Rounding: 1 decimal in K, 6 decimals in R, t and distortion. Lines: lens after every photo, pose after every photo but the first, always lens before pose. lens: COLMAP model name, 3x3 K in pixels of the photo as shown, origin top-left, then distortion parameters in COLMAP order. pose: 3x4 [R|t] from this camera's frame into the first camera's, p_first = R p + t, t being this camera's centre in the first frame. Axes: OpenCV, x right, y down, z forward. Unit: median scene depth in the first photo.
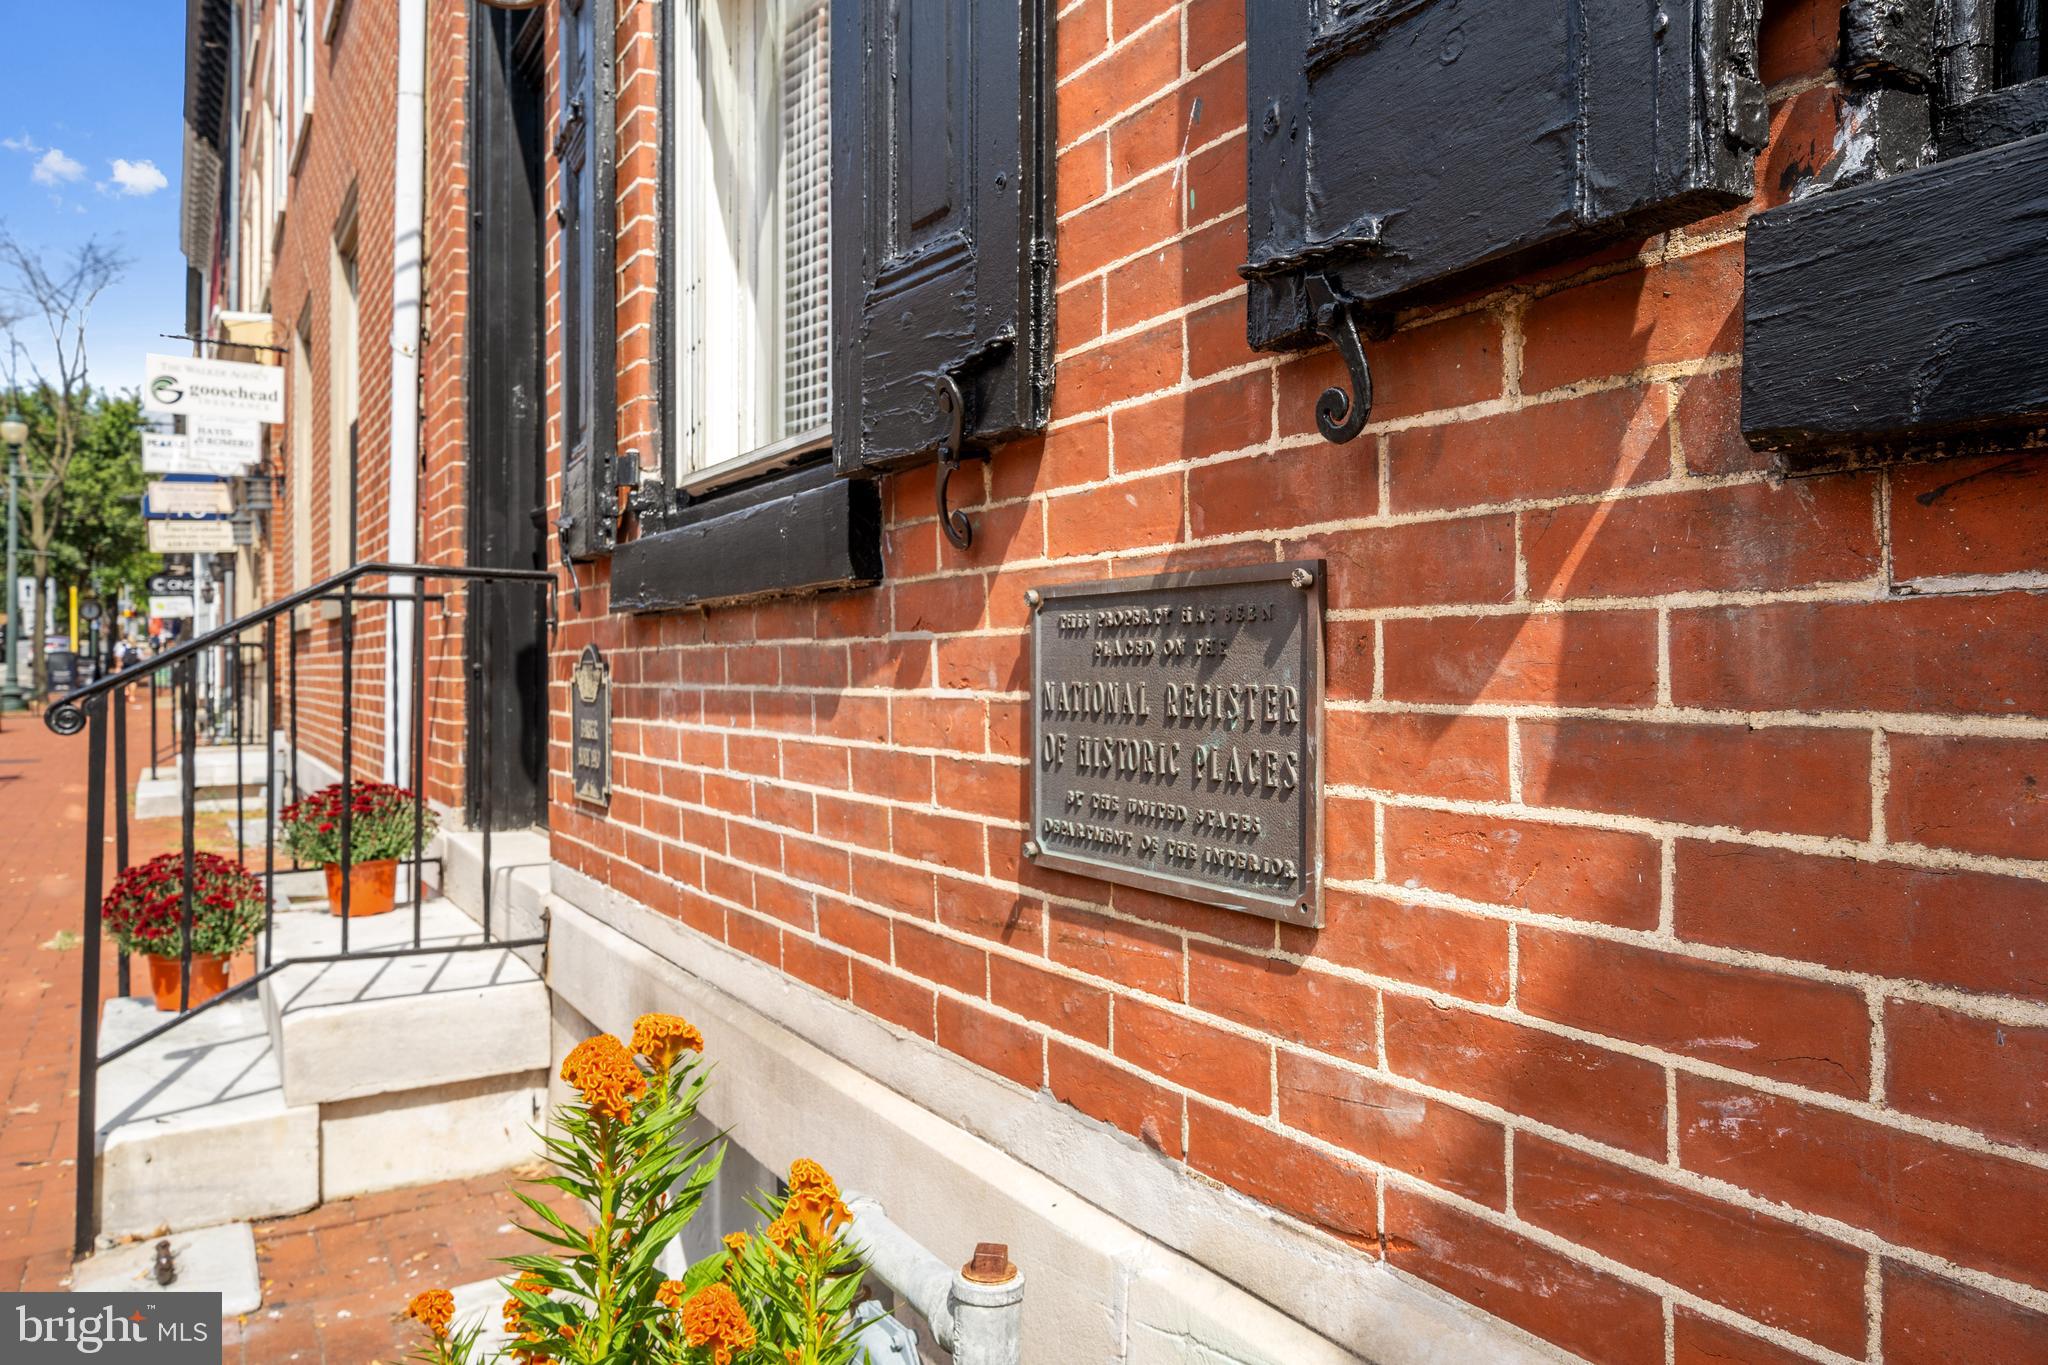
lens RADIAL K [[1425.5, 0, 1025.6], [0, 1425.5, 650.3], [0, 0, 1]] dist [0.000186, -0.001313]
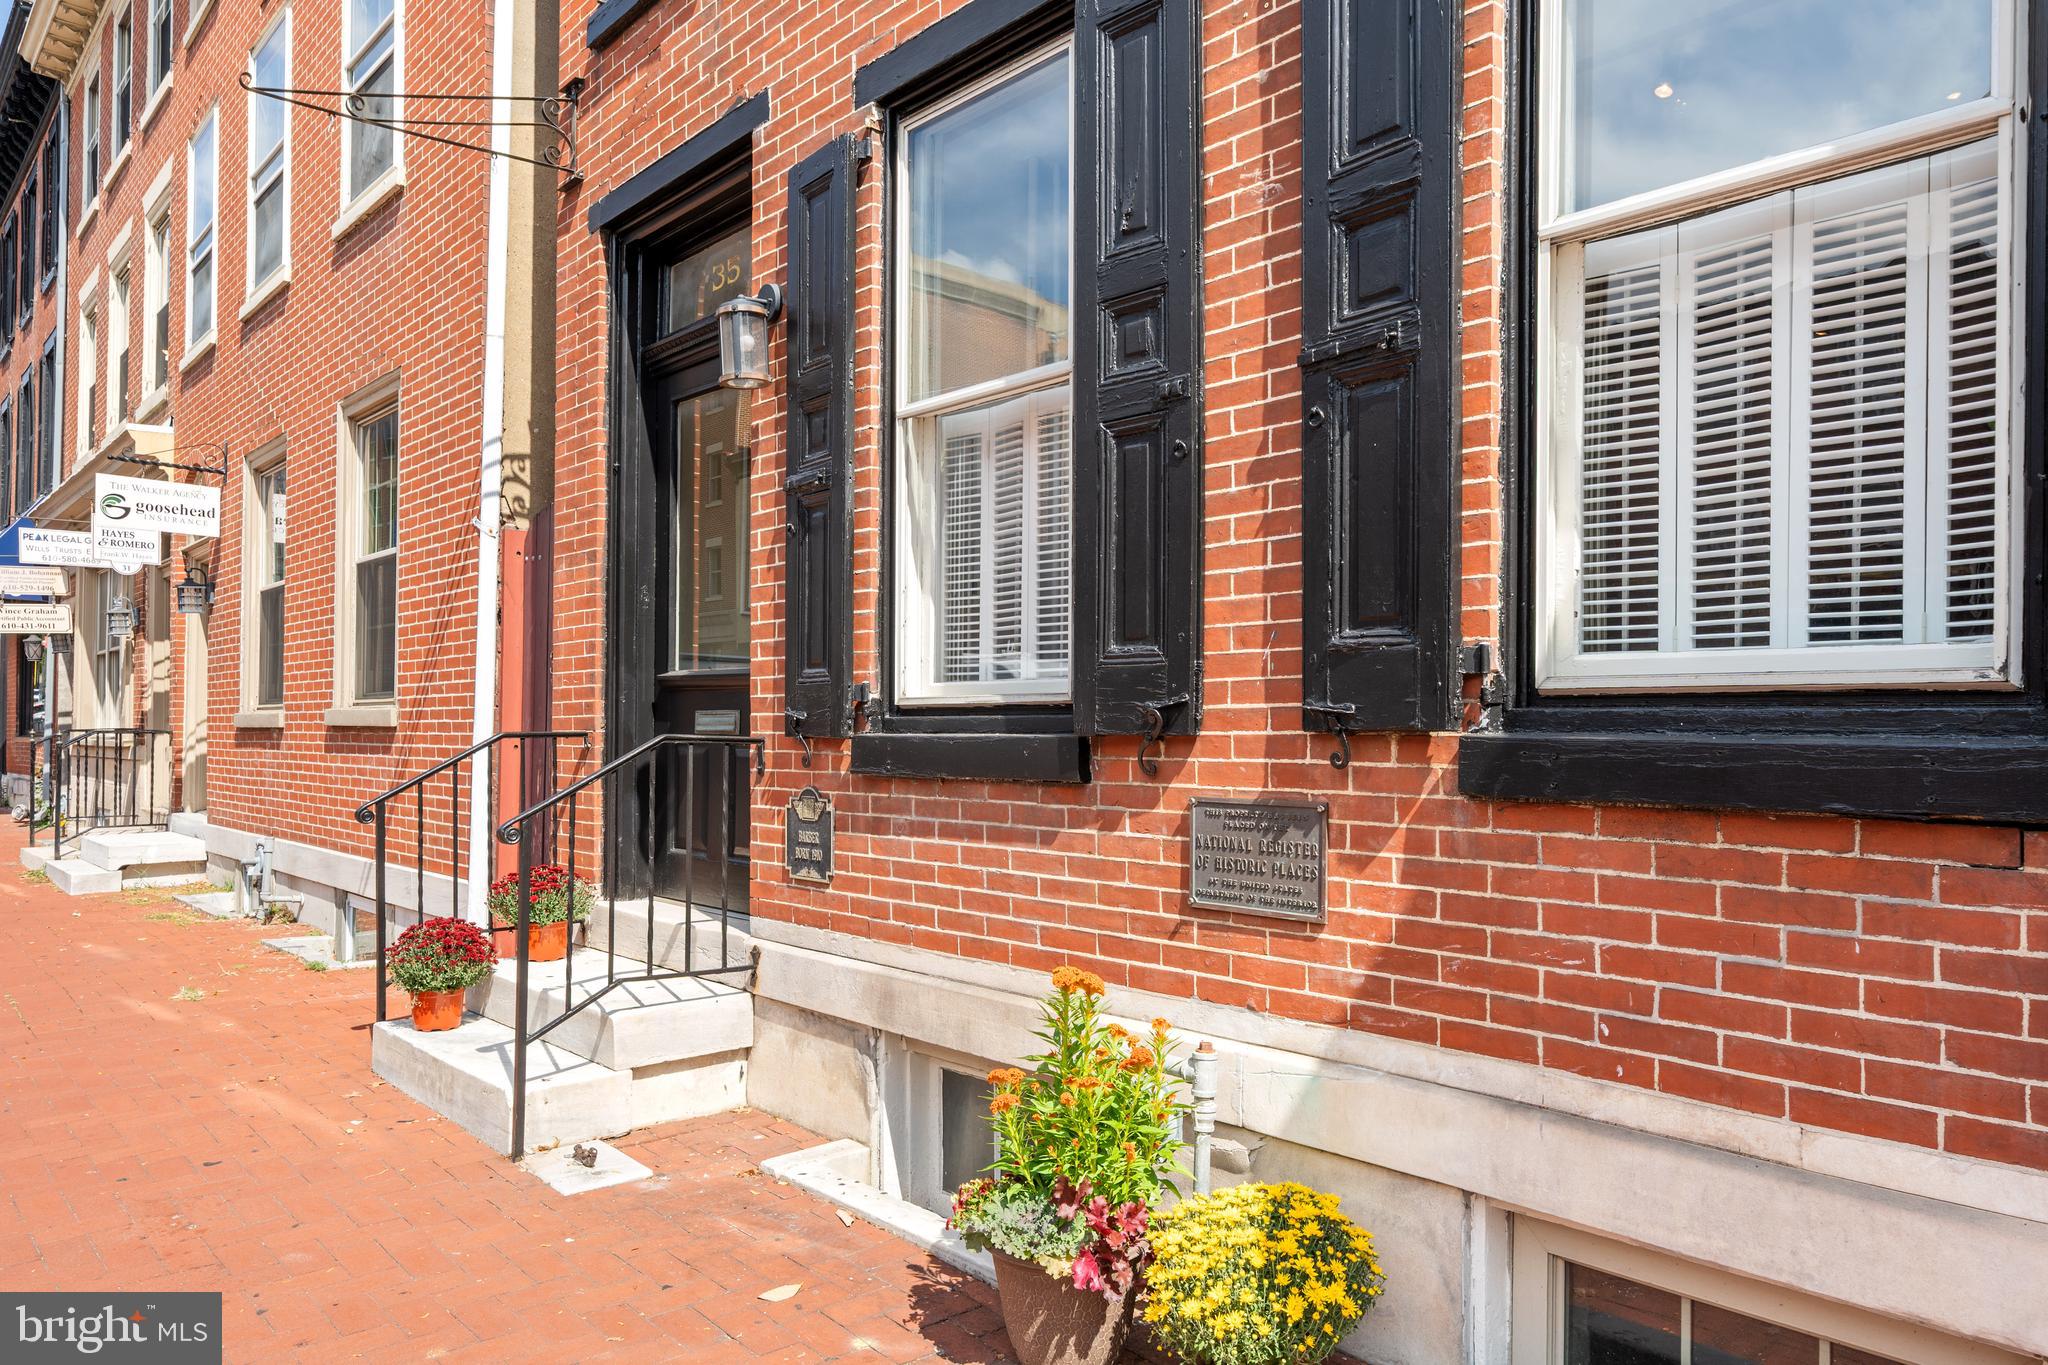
lens RADIAL K [[1406.2, 0, 1024.0], [0, 1406.2, 682.5], [0, 0, 1]] dist [0.000331, -0.000546]
pose [[0.982845, 0.013444, 0.183942, -0.800082], [-0.009185, 0.999670, -0.023987, -0.196484], [-0.184204, 0.021886, 0.982644, -1.493490]]
